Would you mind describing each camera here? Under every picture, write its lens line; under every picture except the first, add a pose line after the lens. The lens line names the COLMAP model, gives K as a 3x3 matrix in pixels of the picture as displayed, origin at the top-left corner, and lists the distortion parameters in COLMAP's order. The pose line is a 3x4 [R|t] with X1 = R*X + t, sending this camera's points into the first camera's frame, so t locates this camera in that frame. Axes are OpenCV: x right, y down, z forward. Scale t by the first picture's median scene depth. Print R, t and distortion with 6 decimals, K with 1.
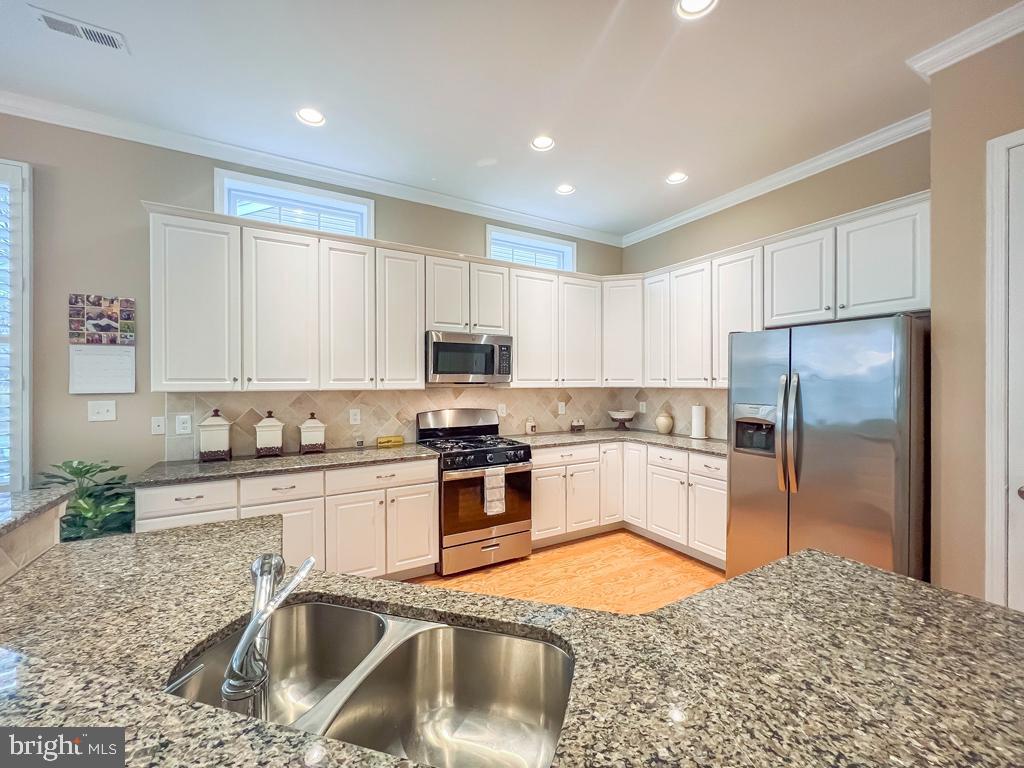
lens RADIAL K [[424.4, 0, 501.3], [0, 424.4, 381.4], [0, 0, 1]] dist [0.004723, -0.000741]
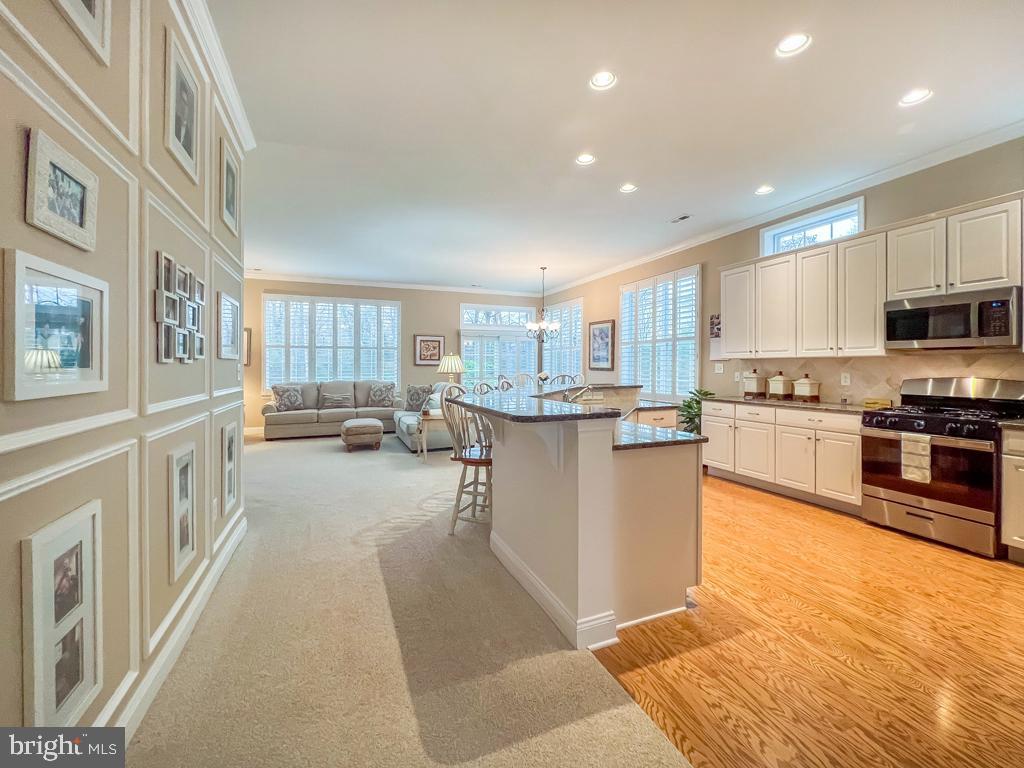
lens RADIAL K [[424.4, 0, 519.6], [0, 424.4, 364.2], [0, 0, 1]] dist [0.004723, -0.000741]
pose [[-0.105933, -0.003225, -0.994368, 1.019978], [0.000110, 0.999995, -0.003255, 0.044556], [0.994373, -0.000454, -0.105932, 0.190998]]
